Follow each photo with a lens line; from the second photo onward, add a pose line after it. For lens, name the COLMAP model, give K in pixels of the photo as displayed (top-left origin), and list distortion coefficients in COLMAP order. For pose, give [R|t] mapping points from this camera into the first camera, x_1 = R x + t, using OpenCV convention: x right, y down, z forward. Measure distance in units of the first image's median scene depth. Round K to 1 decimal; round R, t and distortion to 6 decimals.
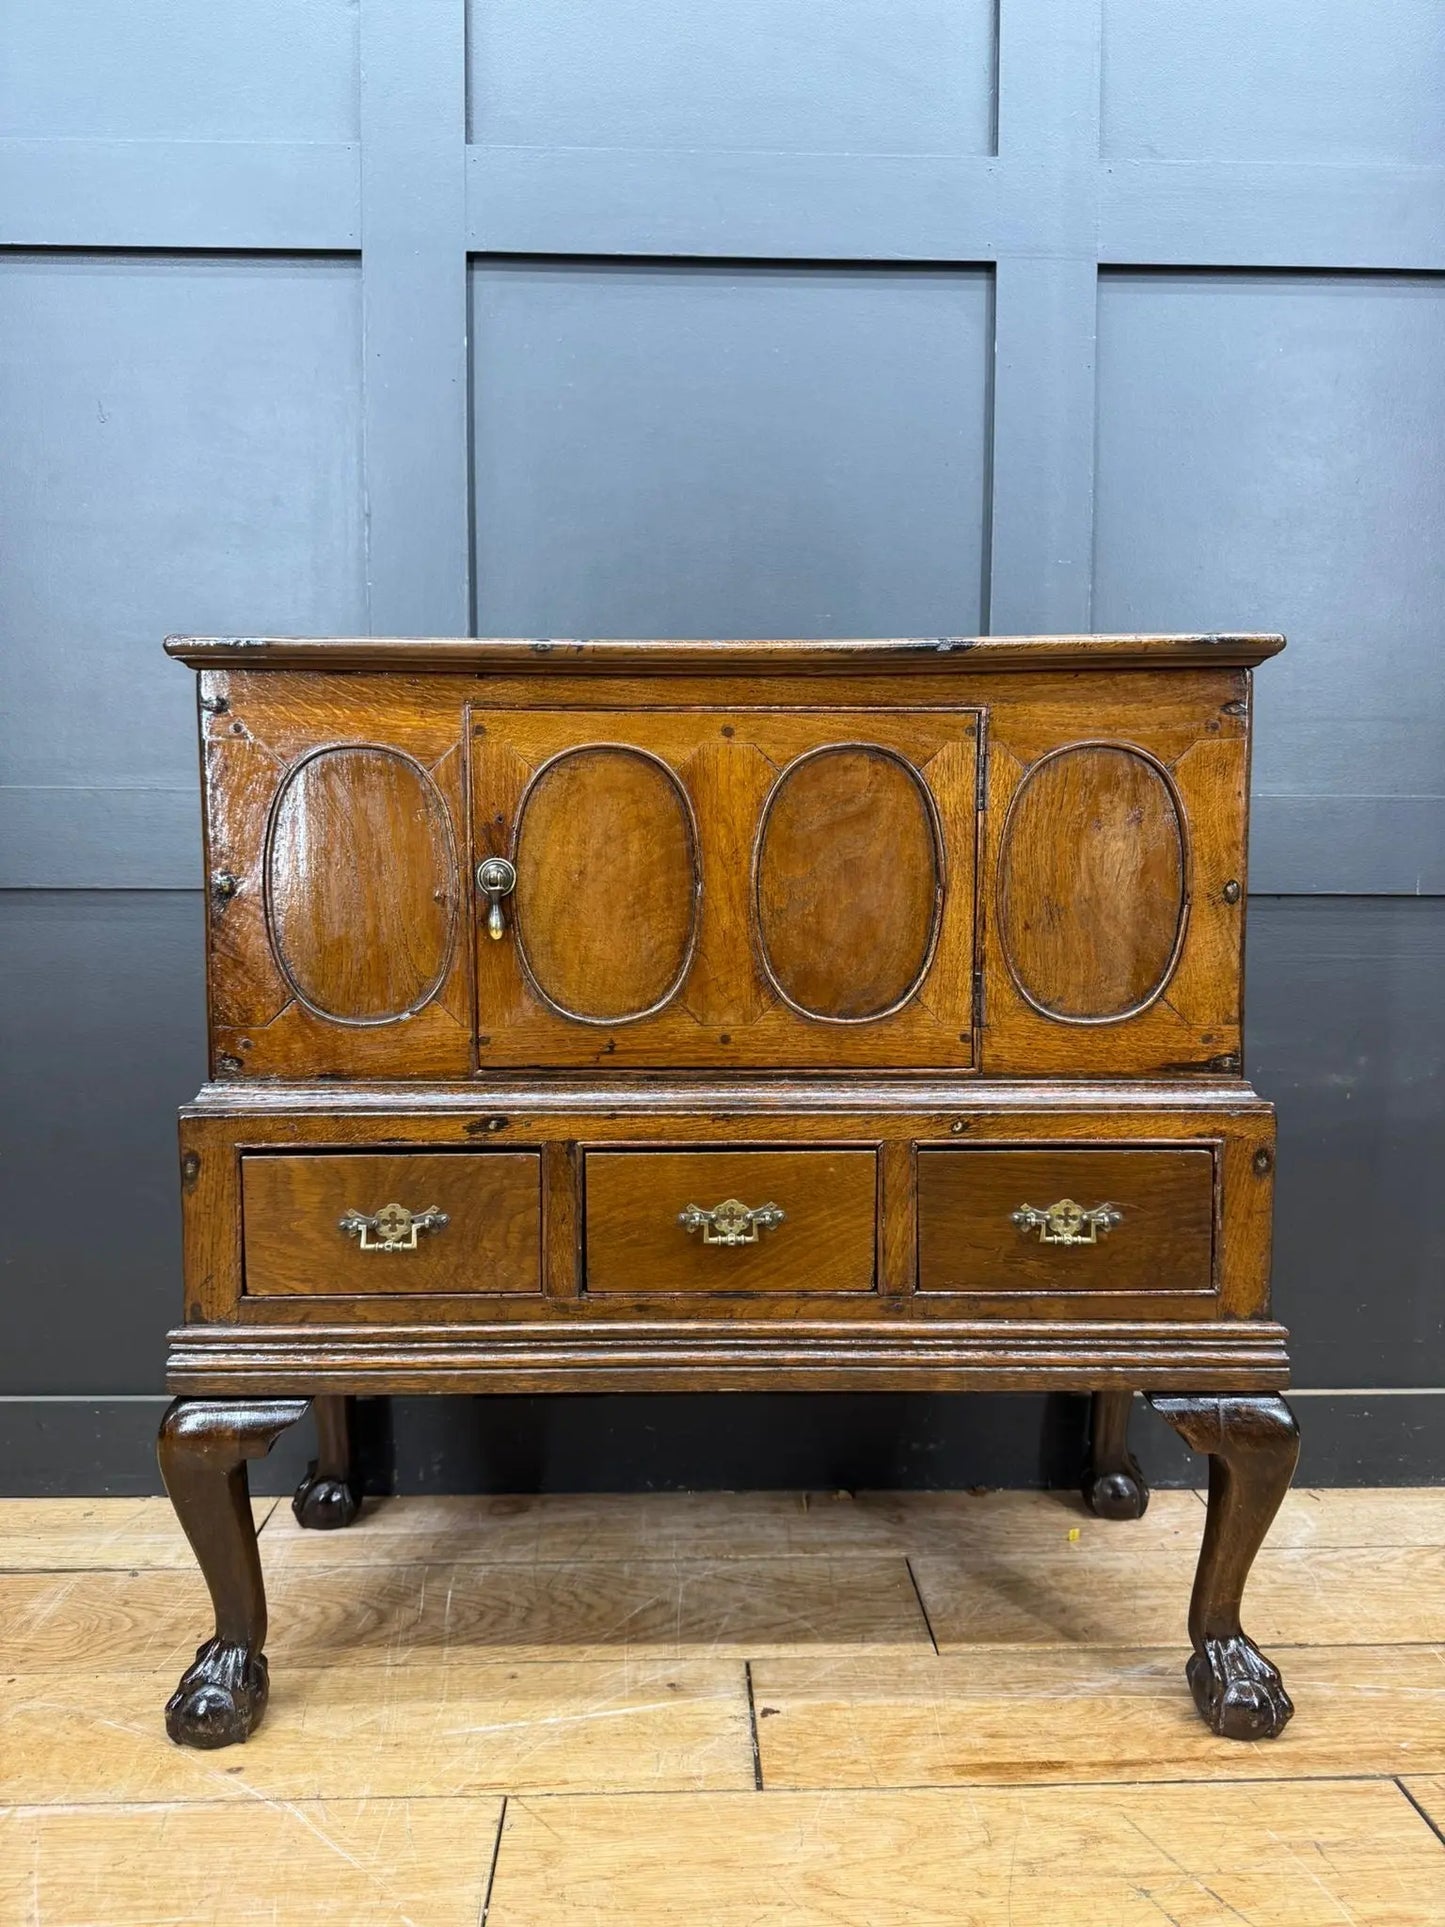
lens RADIAL K [[1343.0, 0, 721.1], [0, 1343.0, 973.2], [0, 0, 1]] dist [0.142456, -0.235490]
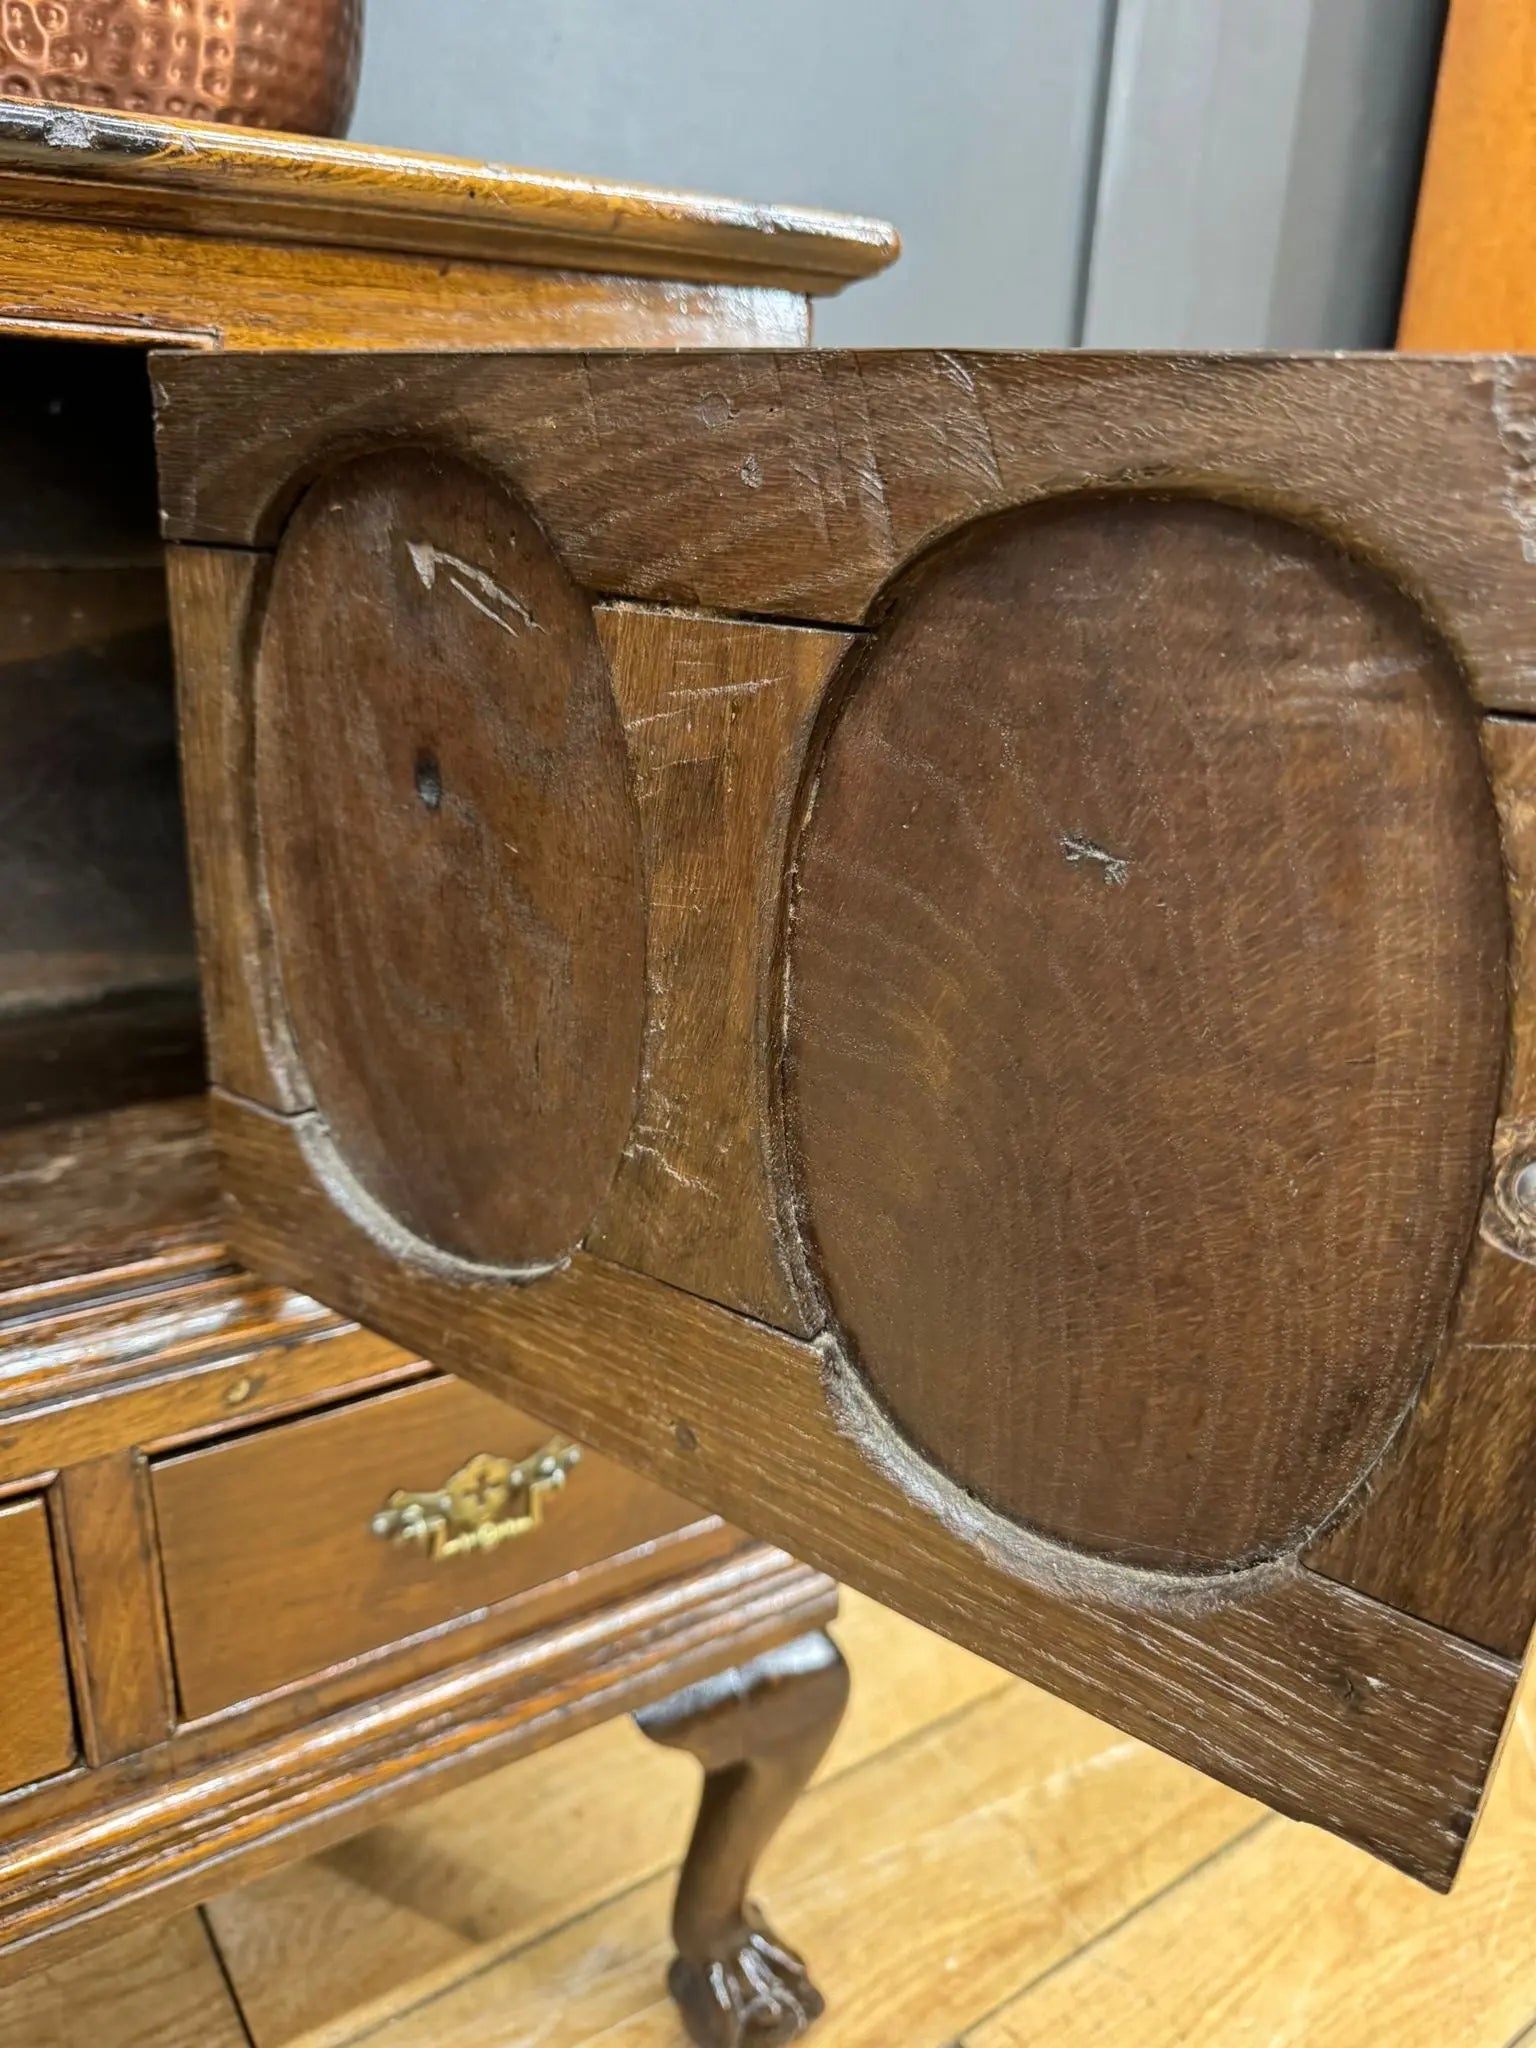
lens RADIAL K [[1505.2, 0, 763.8], [0, 1505.2, 1028.2], [0, 0, 1]] dist [-0.000905, -0.026088]
pose [[0.842422, -0.149605, 0.517633, 0.084619], [-0.010597, 0.955895, 0.293518, -0.137893], [-0.538714, -0.252751, 0.803681, 0.549464]]
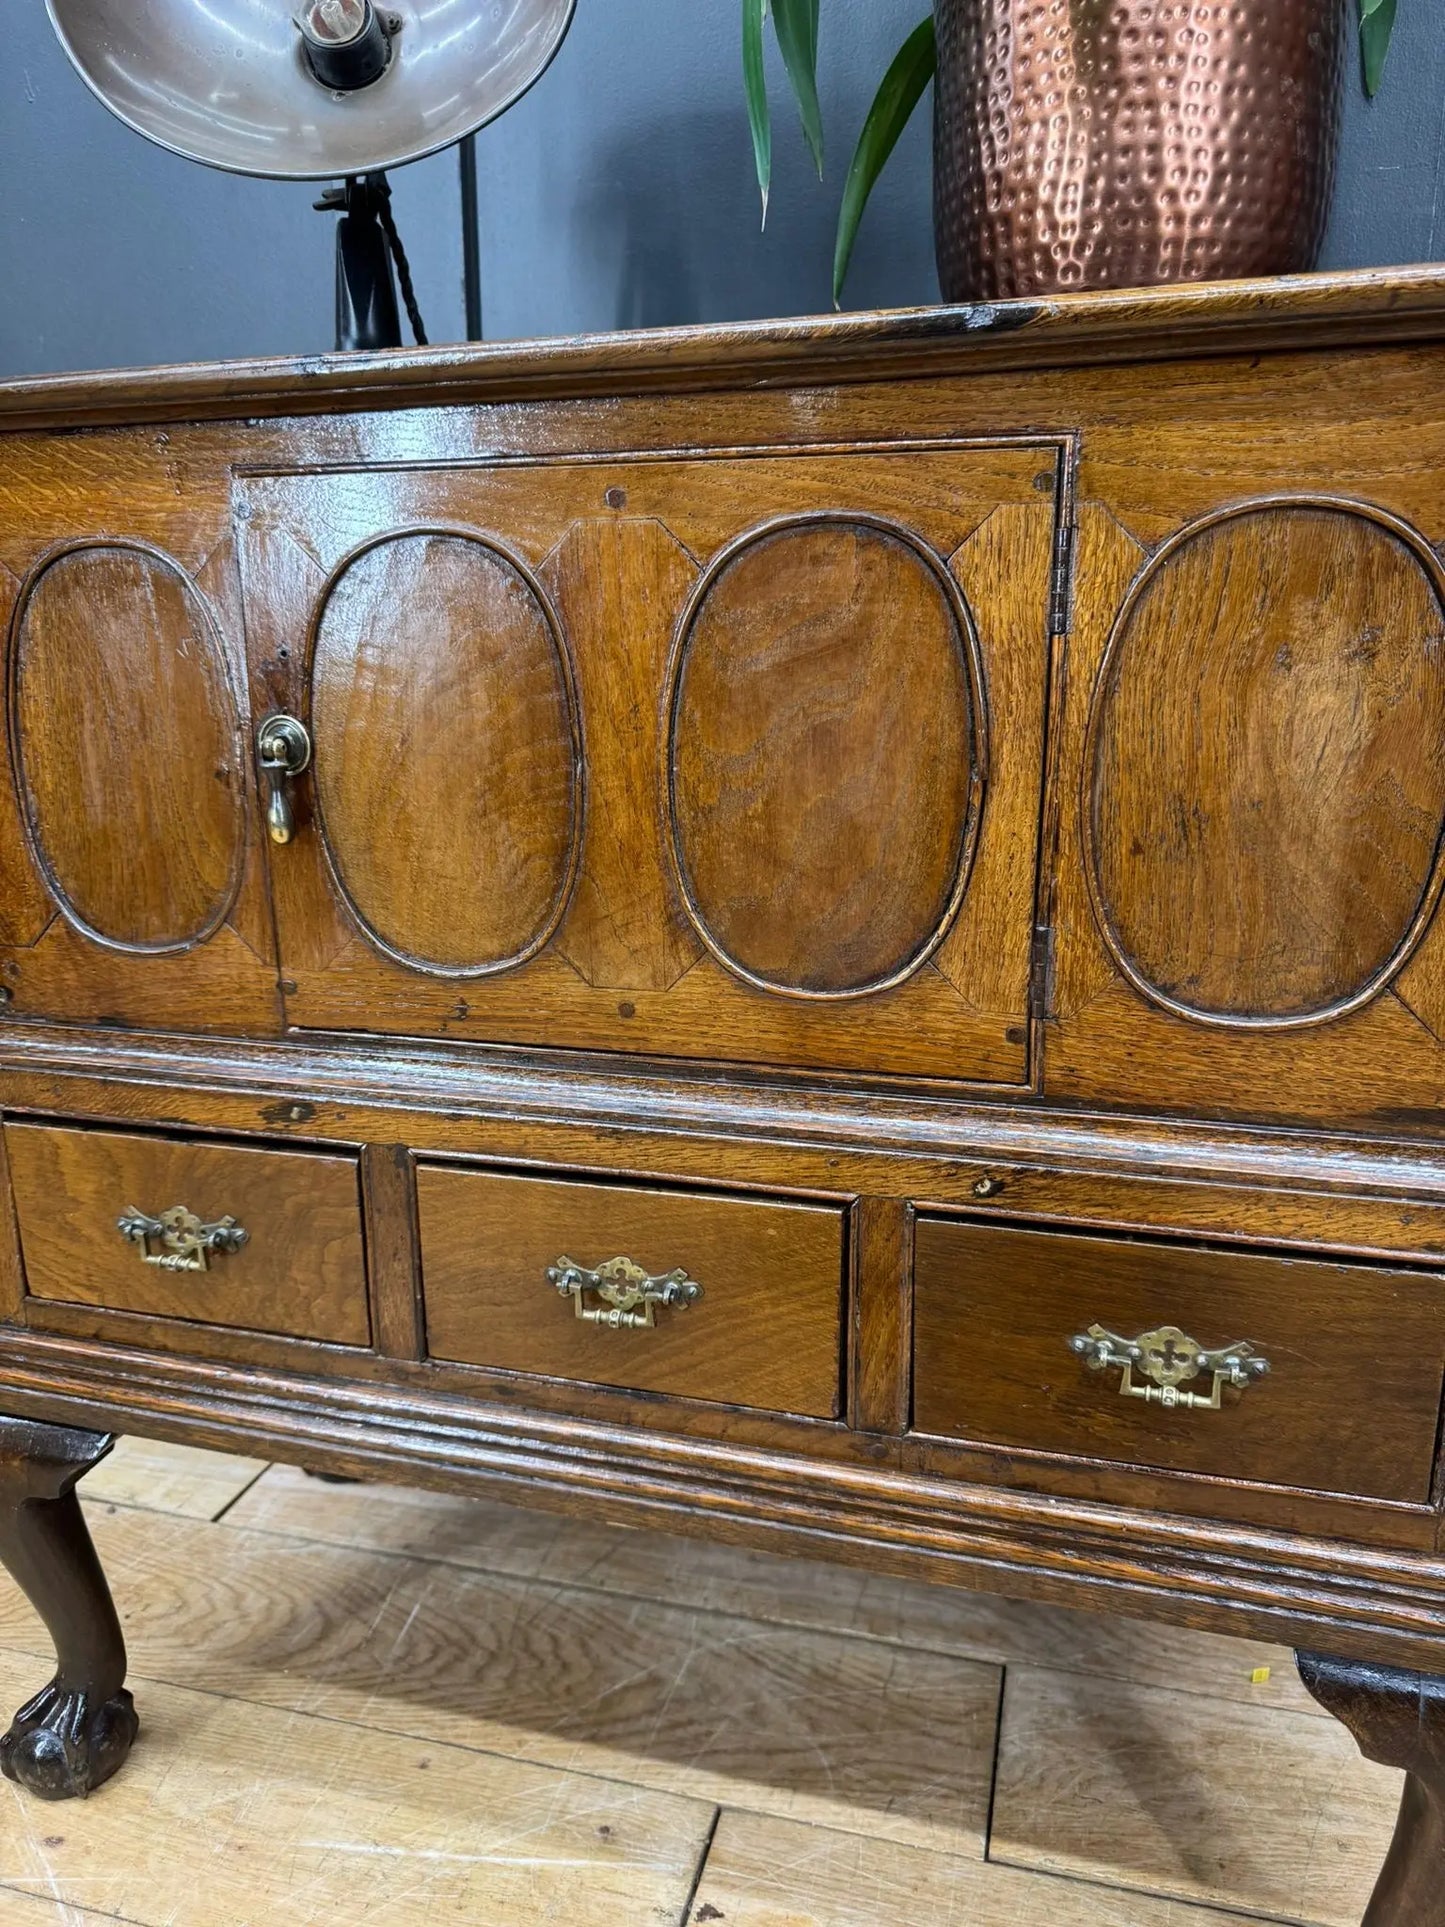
lens RADIAL K [[1360.7, 0, 730.2], [0, 1360.7, 969.8], [0, 0, 1]] dist [0.046712, -0.058819]
pose [[0.955382, 0.063783, -0.288406, 0.232787], [-0.013901, 0.985034, 0.171798, -0.079795], [0.295047, -0.160124, 0.941970, 0.418179]]
